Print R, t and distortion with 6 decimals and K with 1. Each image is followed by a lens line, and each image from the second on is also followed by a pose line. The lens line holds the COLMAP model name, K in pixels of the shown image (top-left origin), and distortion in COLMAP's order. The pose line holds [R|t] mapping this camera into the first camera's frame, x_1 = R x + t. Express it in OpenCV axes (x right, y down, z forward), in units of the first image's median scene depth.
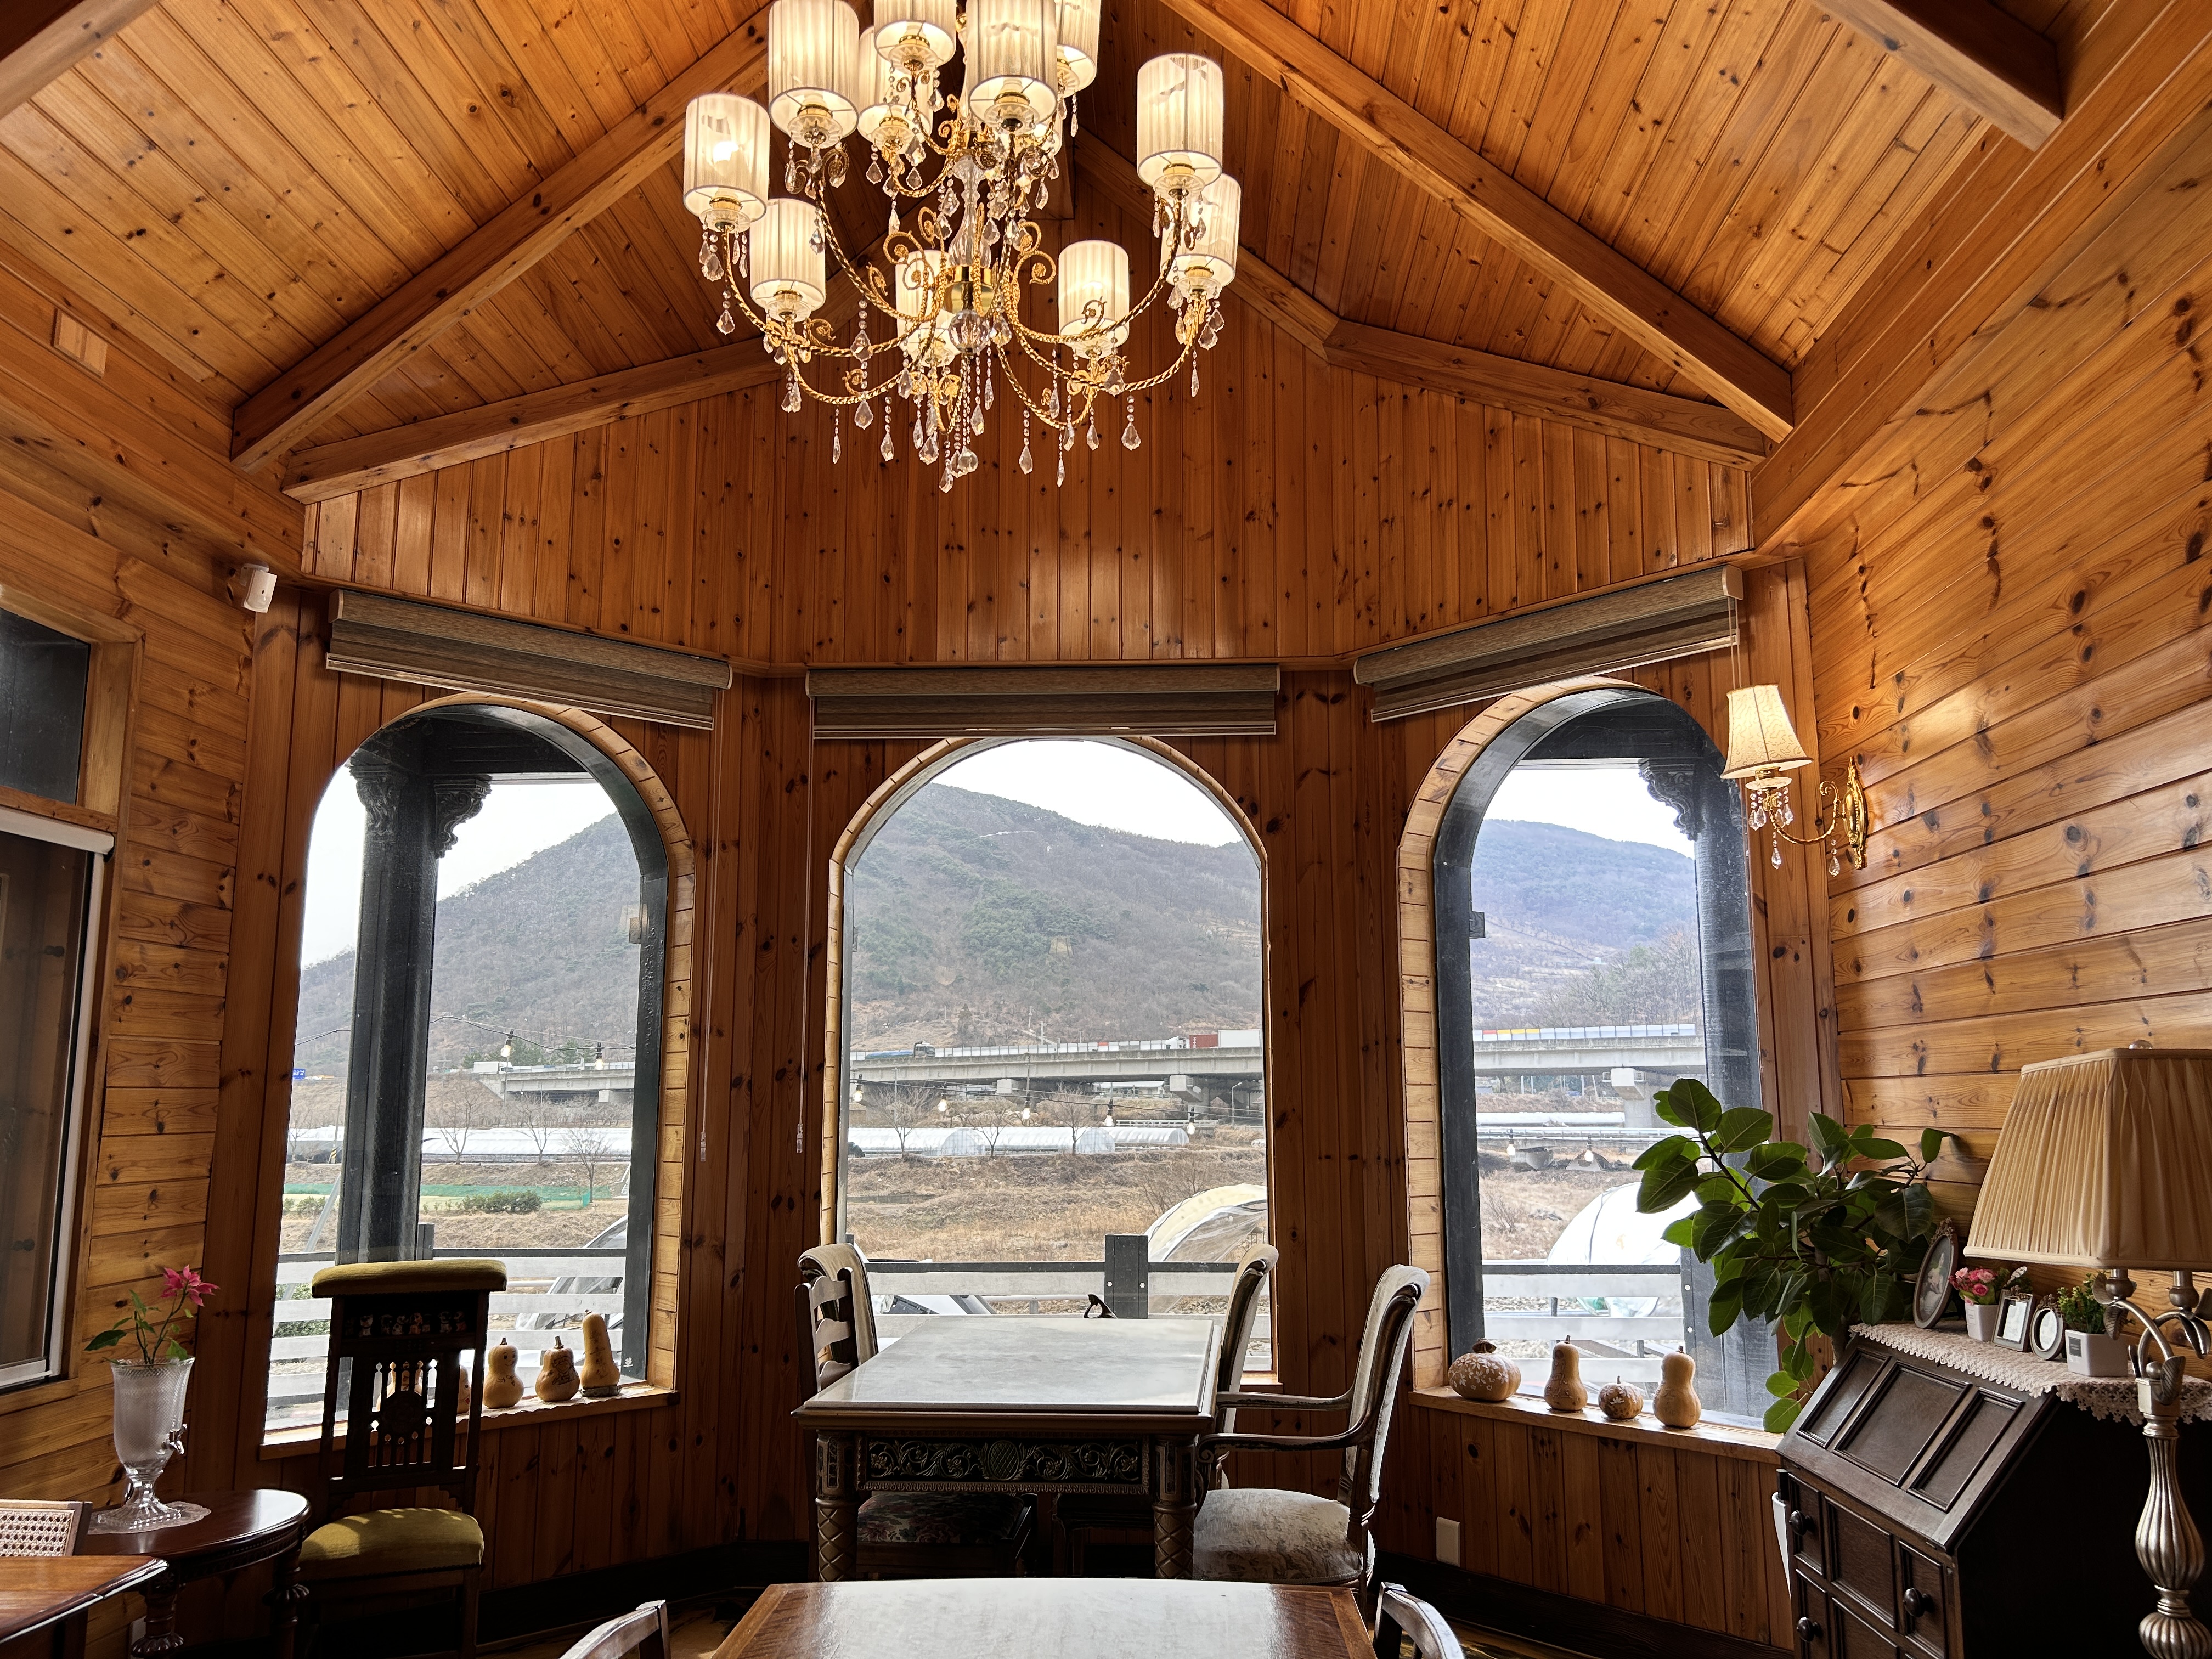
lens RADIAL K [[1666.8, 0, 1112.3], [0, 1666.8, 843.9], [0, 0, 1]] dist [0.045856, -0.048603]
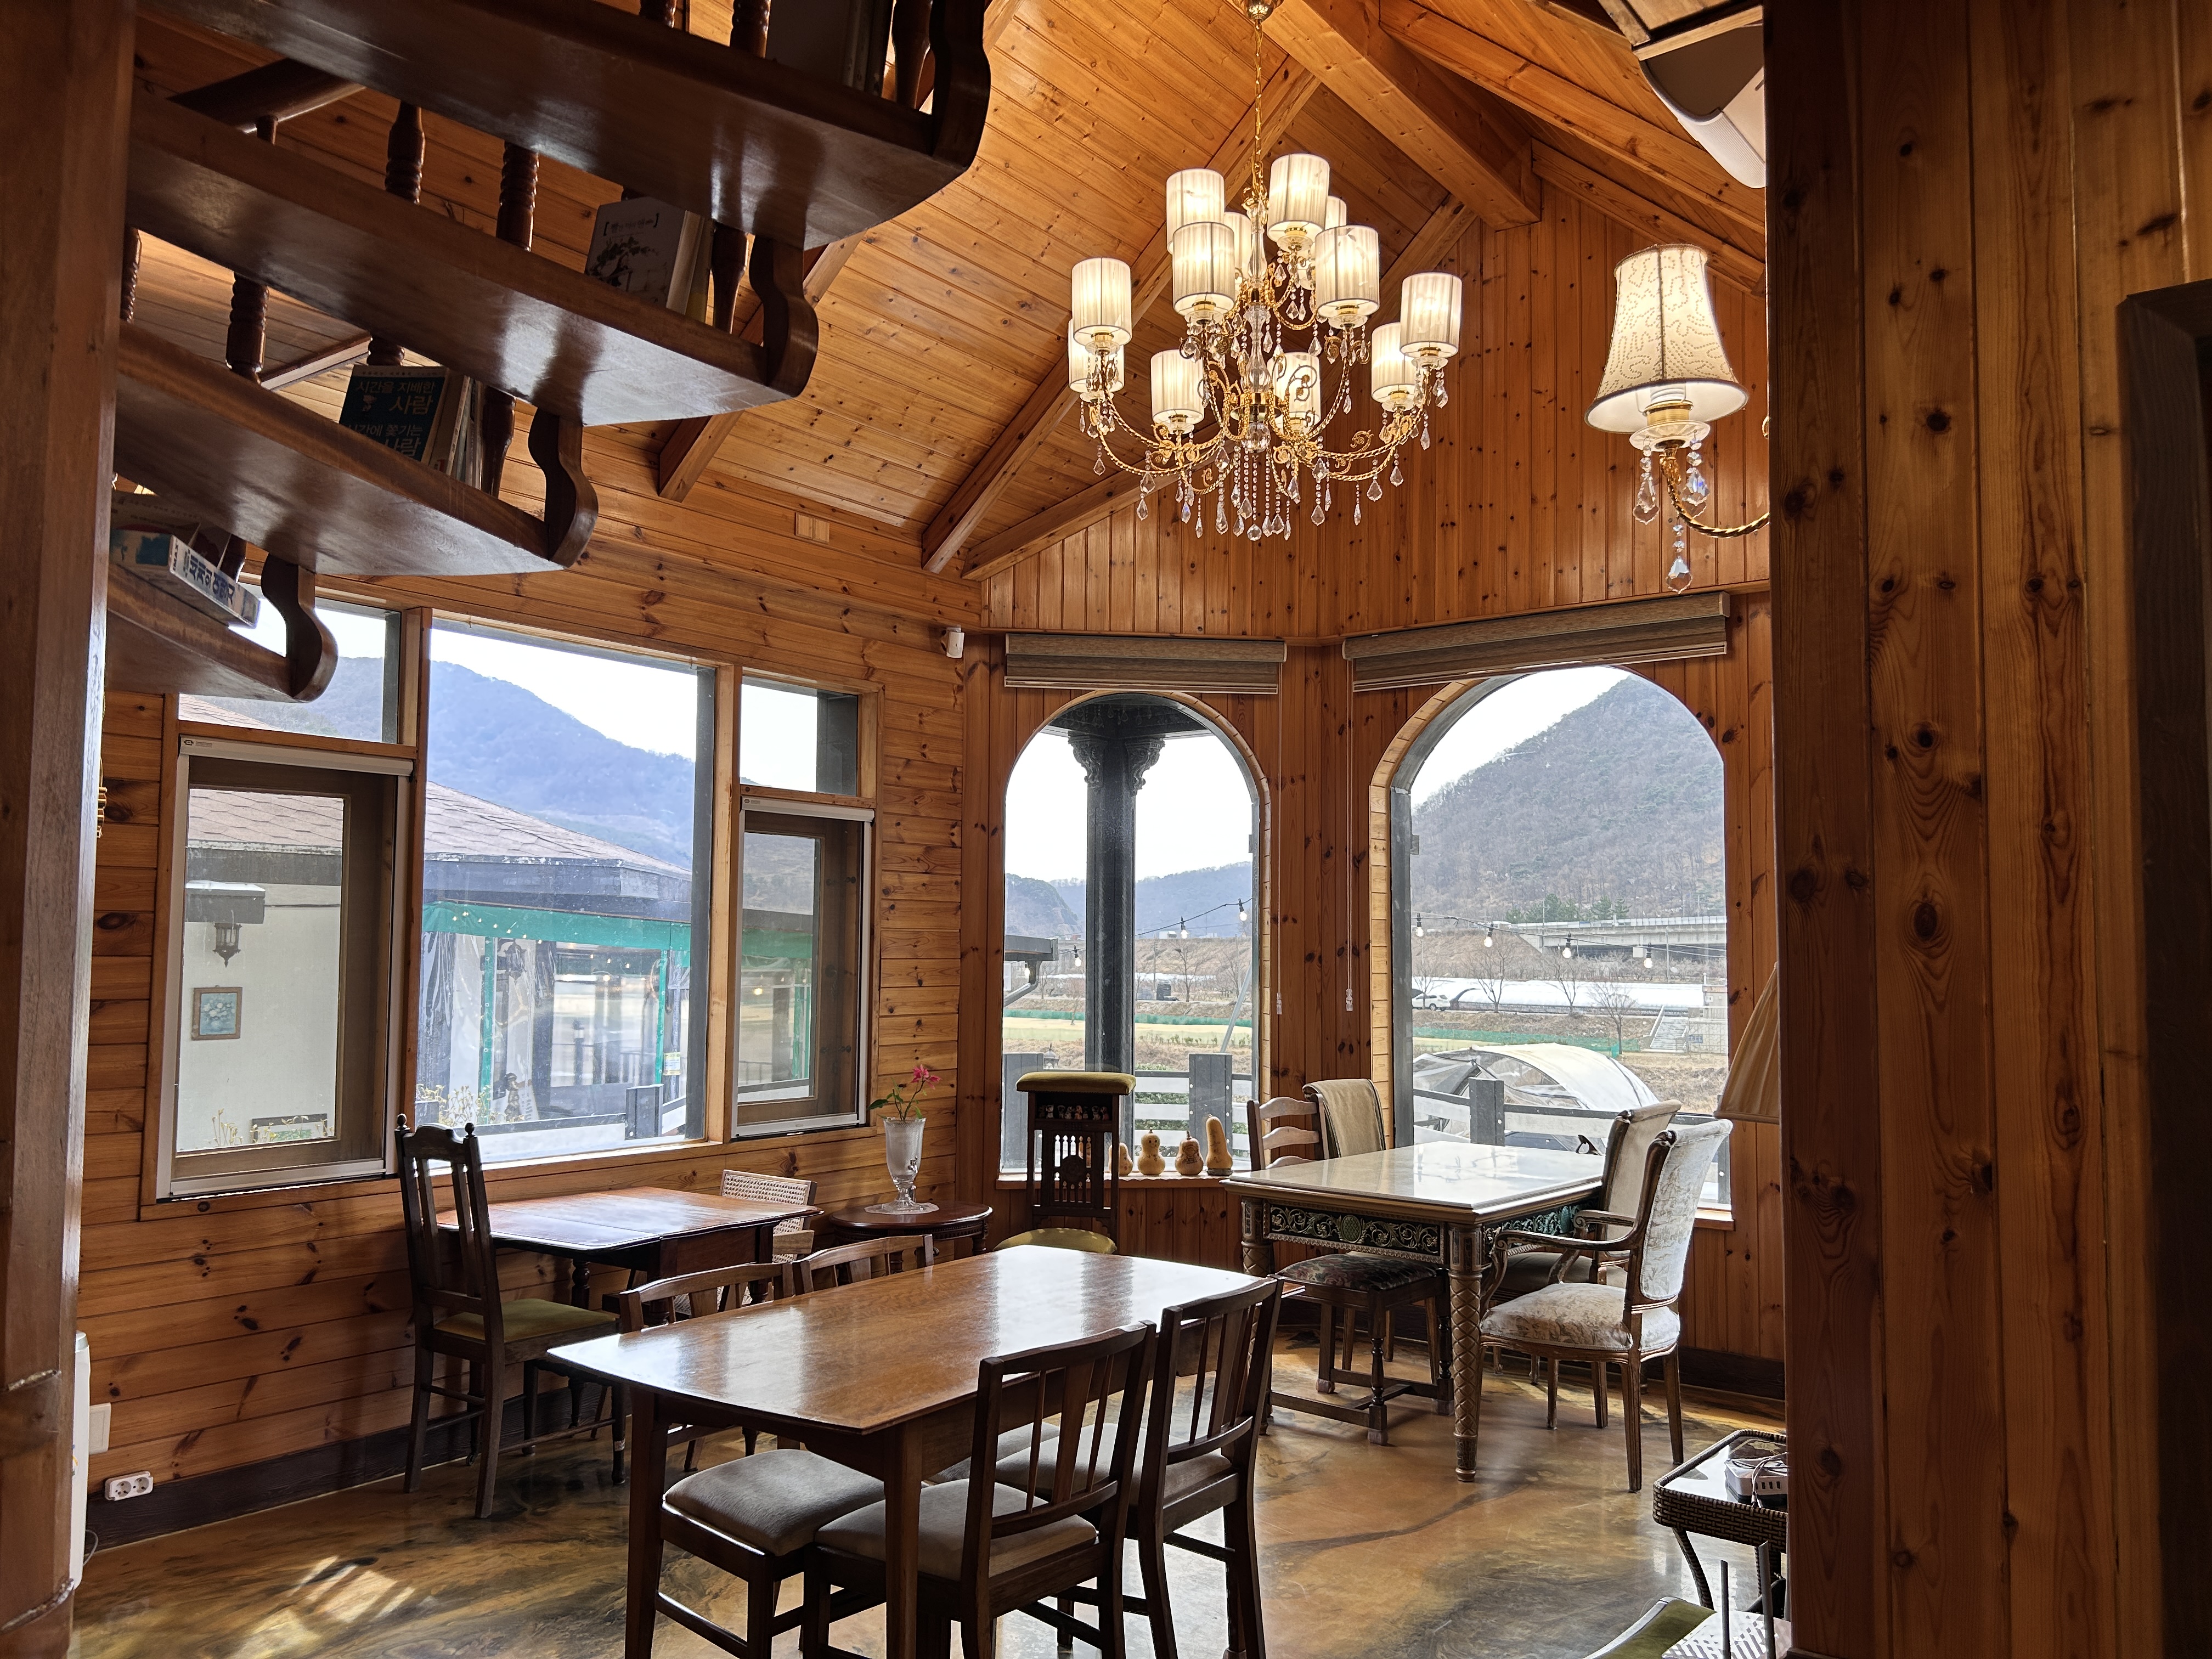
lens RADIAL K [[1655.0, 0, 1102.6], [0, 1655.0, 856.2], [0, 0, 1]] dist [0.137162, -0.001057]
pose [[0.818729, -0.024396, -0.573662, 0.437364], [0.077674, 0.994619, 0.068557, -0.044690], [0.568902, -0.100688, 0.816218, -0.182117]]
